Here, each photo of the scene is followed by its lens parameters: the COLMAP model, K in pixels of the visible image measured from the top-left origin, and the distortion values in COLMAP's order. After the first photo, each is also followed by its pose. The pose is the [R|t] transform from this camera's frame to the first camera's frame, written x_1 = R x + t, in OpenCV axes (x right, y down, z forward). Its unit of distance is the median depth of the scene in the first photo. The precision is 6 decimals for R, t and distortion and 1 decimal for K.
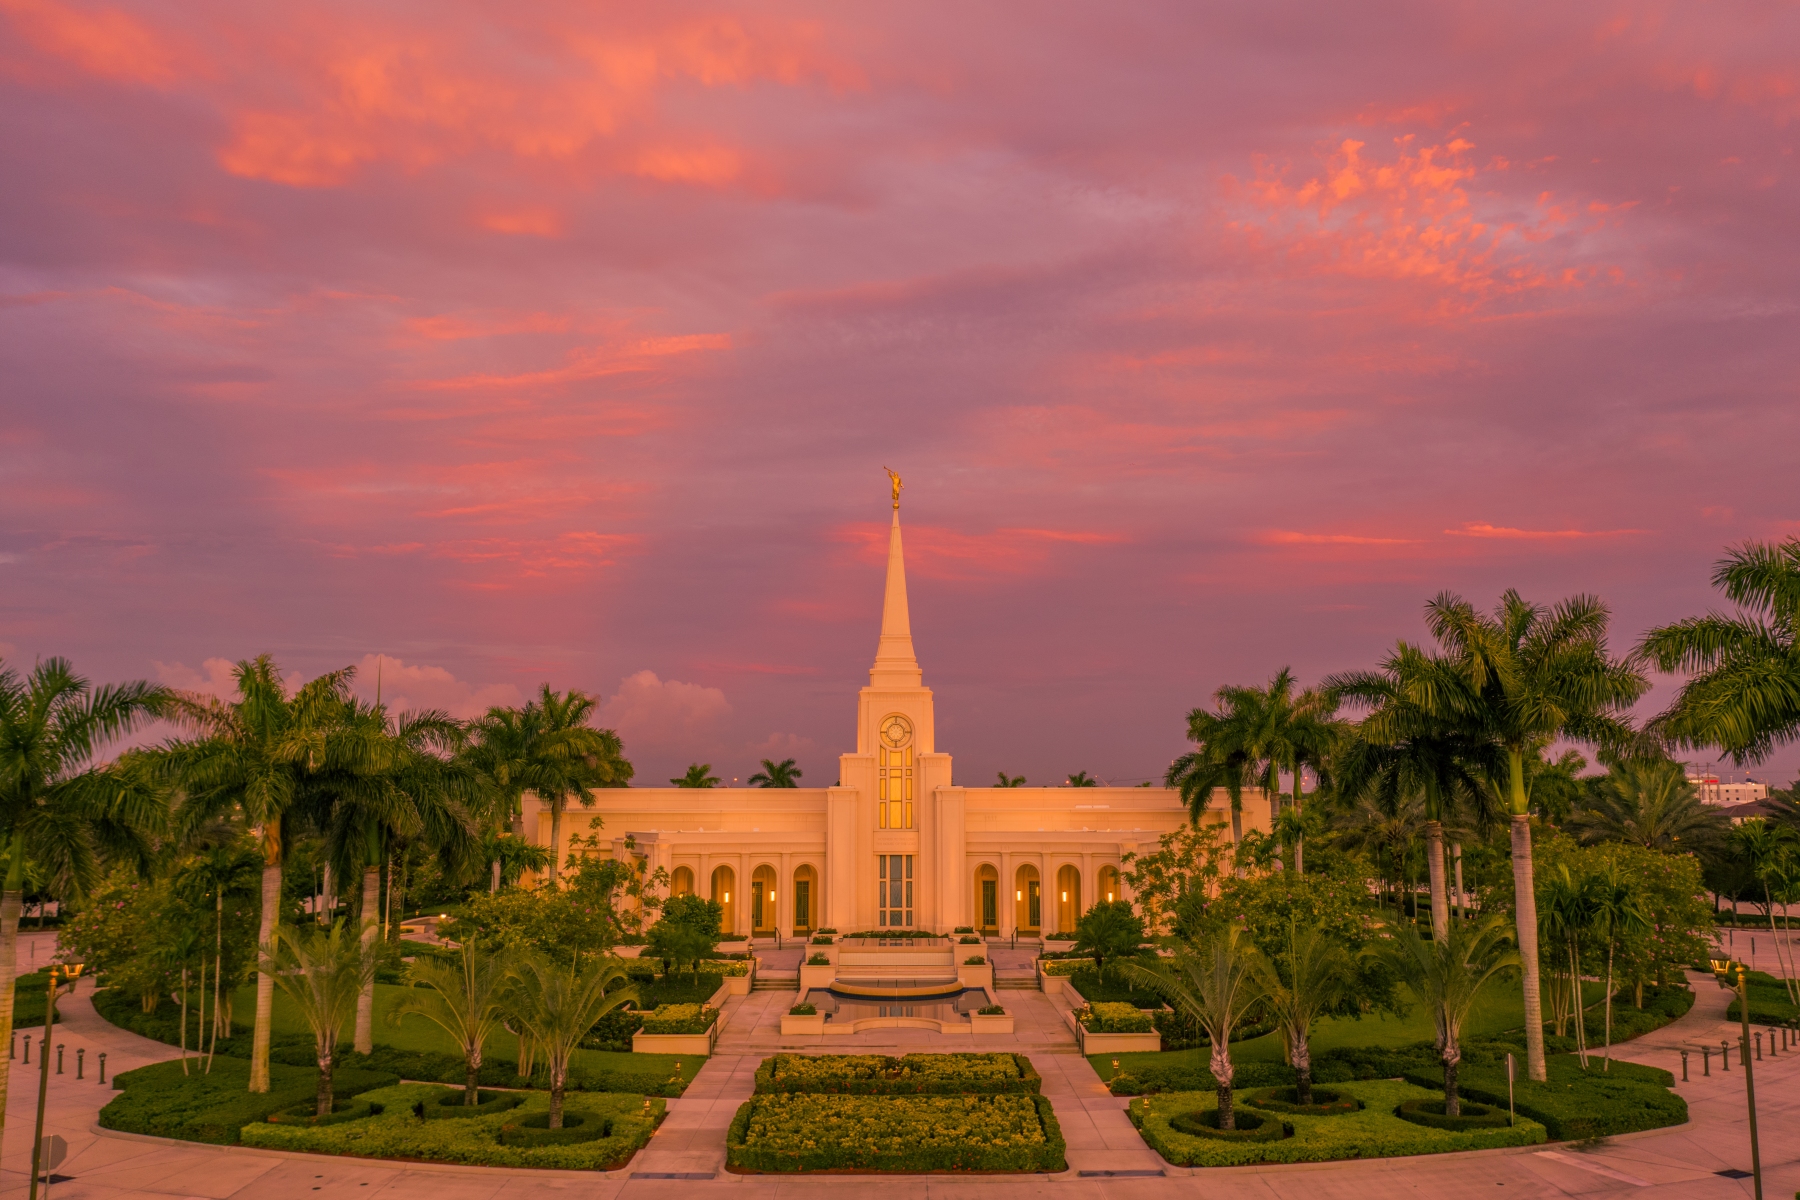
lens RADIAL K [[1453.9, 0, 899.9], [0, 1453.9, 596.8], [0, 0, 1]] dist [-0.023312, -0.005856]
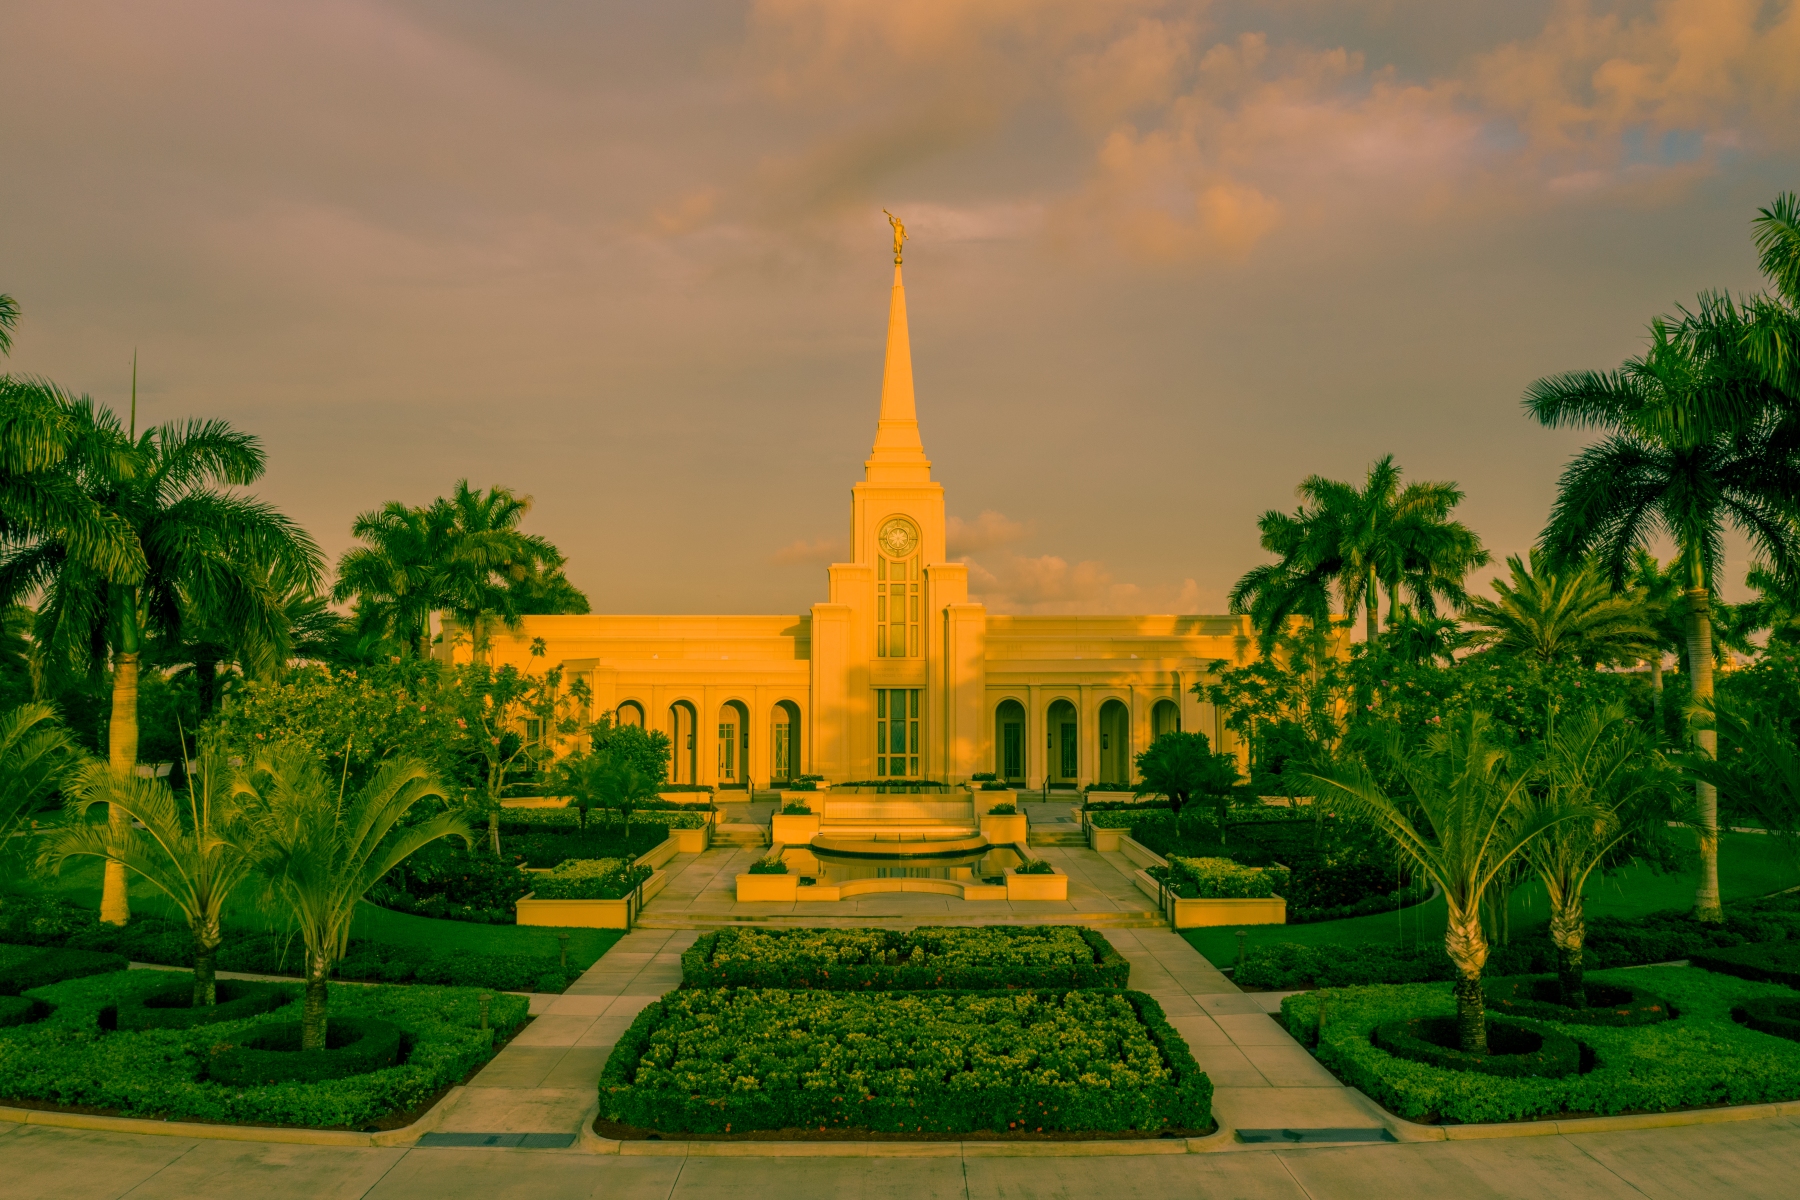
lens RADIAL K [[1453.9, 0, 903.9], [0, 1453.9, 599.8], [0, 0, 1]] dist [-0.023312, -0.005856]
pose [[0.999992, 0.001999, 0.003341, -0.003981], [-0.002255, 0.996925, 0.078325, 0.115387], [-0.003174, -0.078332, 0.996922, 0.354067]]
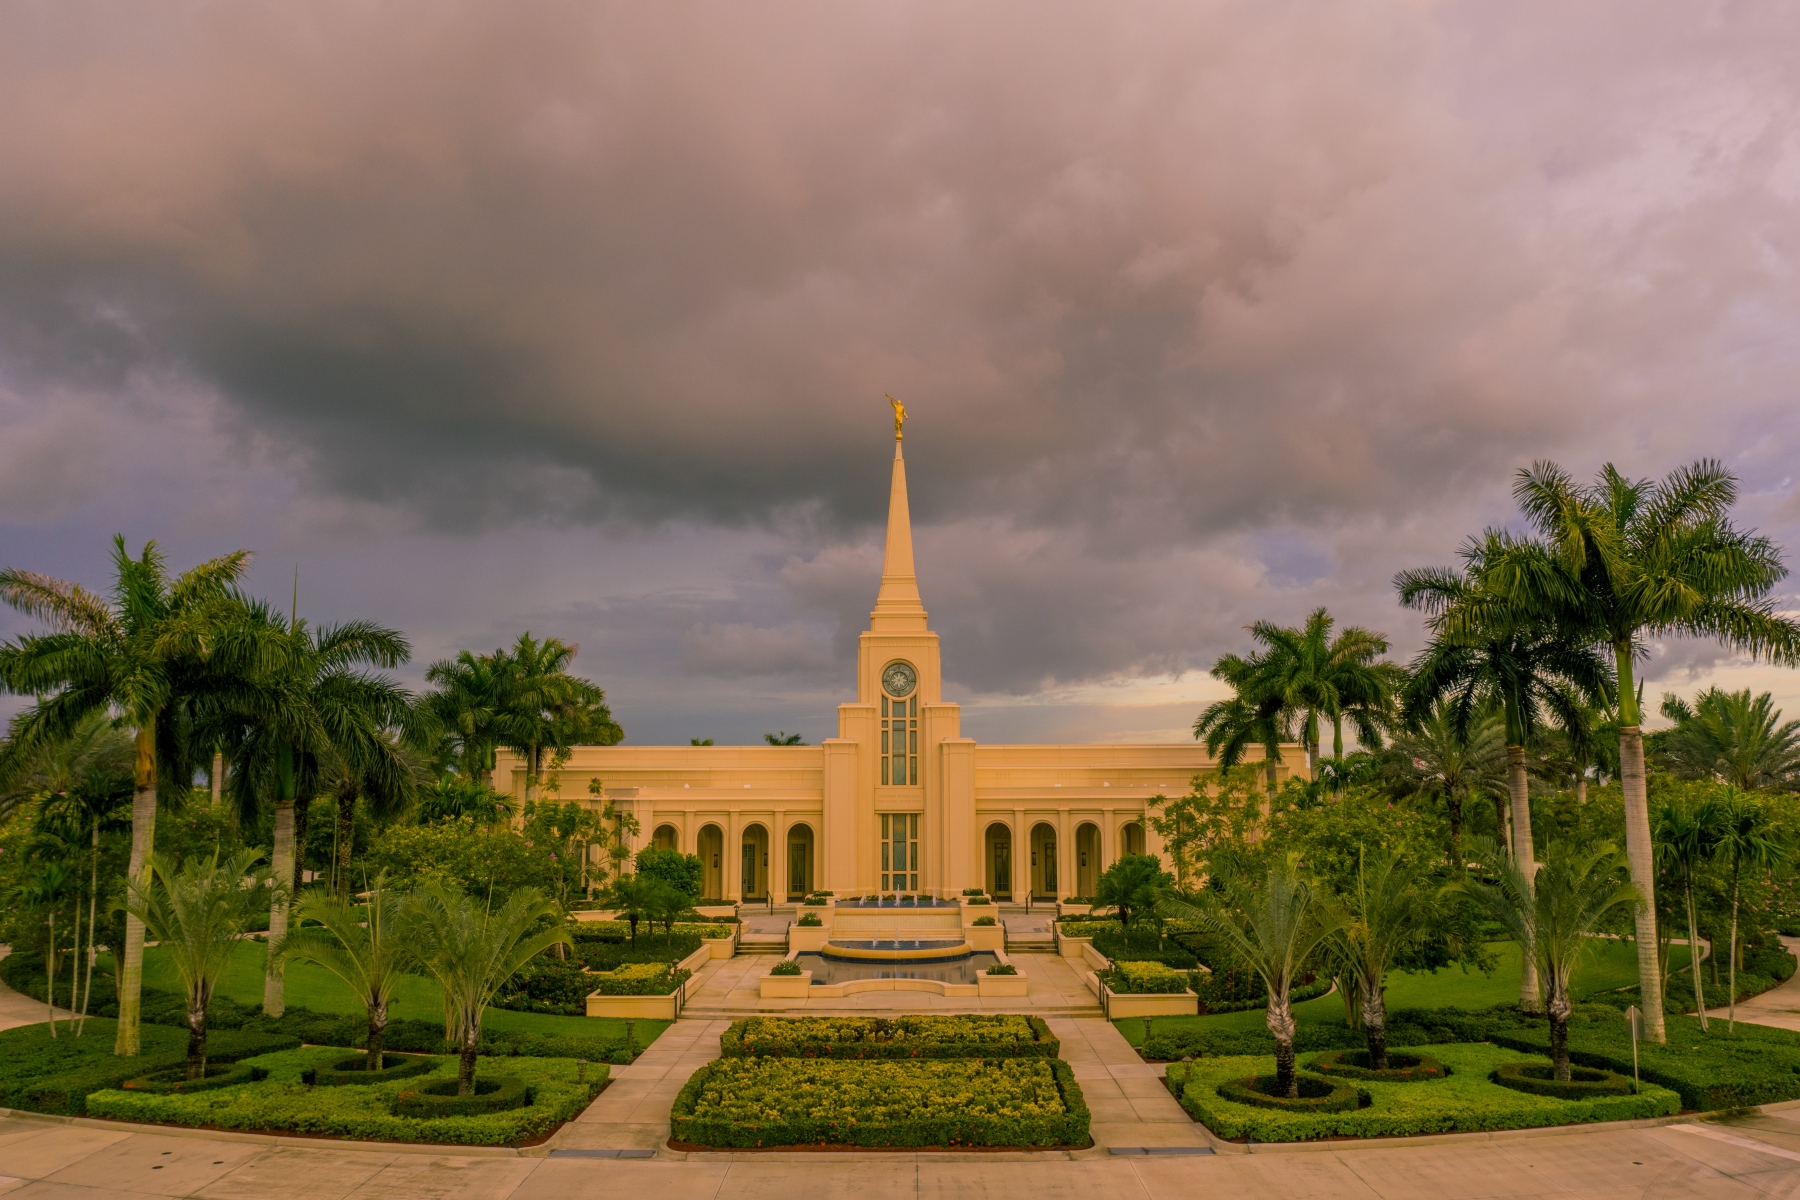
lens RADIAL K [[1453.9, 0, 901.9], [0, 1453.9, 593.0], [0, 0, 1]] dist [-0.023312, -0.005856]
pose [[0.999953, -0.002949, -0.009205, 0.013615], [0.002963, 0.999995, 0.001456, 0.066081], [0.009201, -0.001483, 0.999957, 0.148352]]
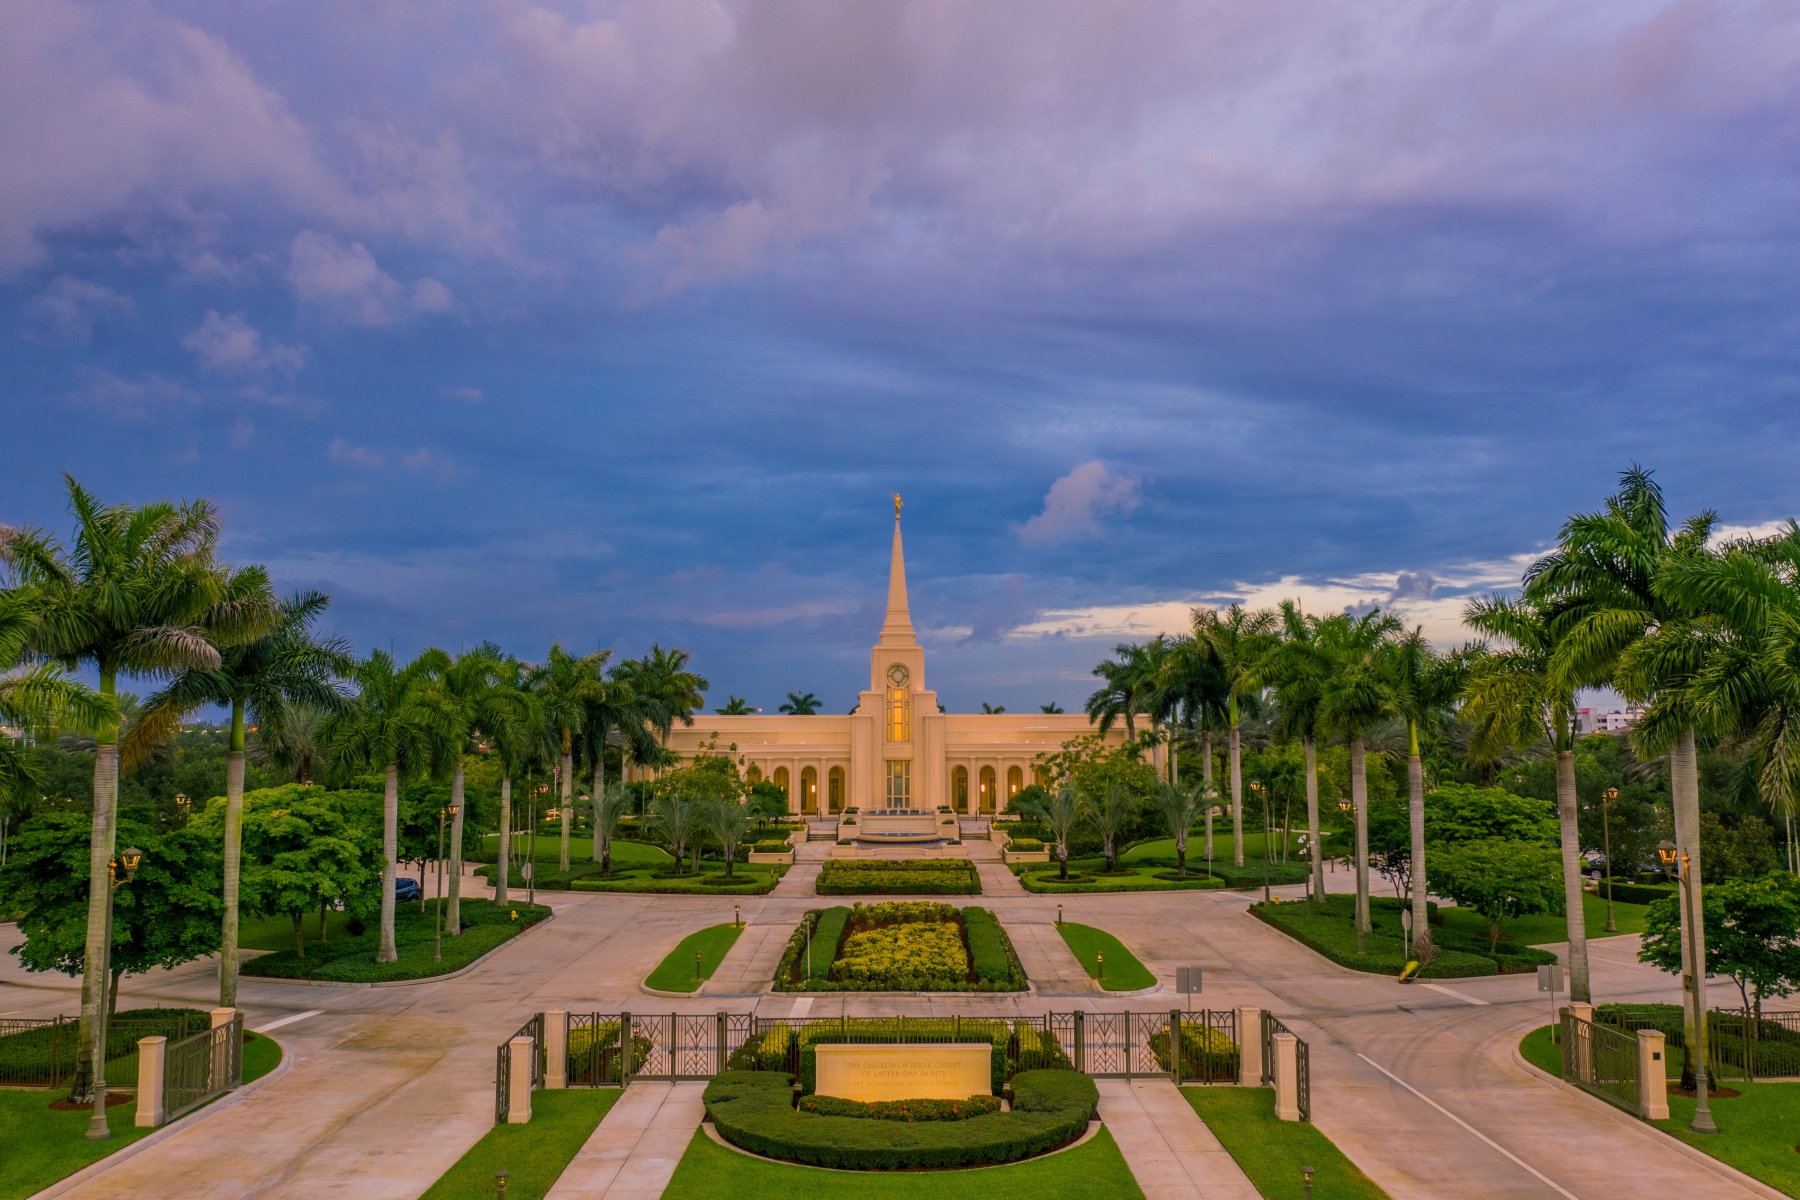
lens RADIAL K [[1453.9, 0, 887.8], [0, 1453.9, 596.3], [0, 0, 1]] dist [-0.023312, -0.005856]
pose [[0.999955, -0.002575, -0.009179, 0.001364], [0.003005, 0.998885, 0.047113, -0.098584], [0.009047, -0.047138, 0.998847, -0.803418]]
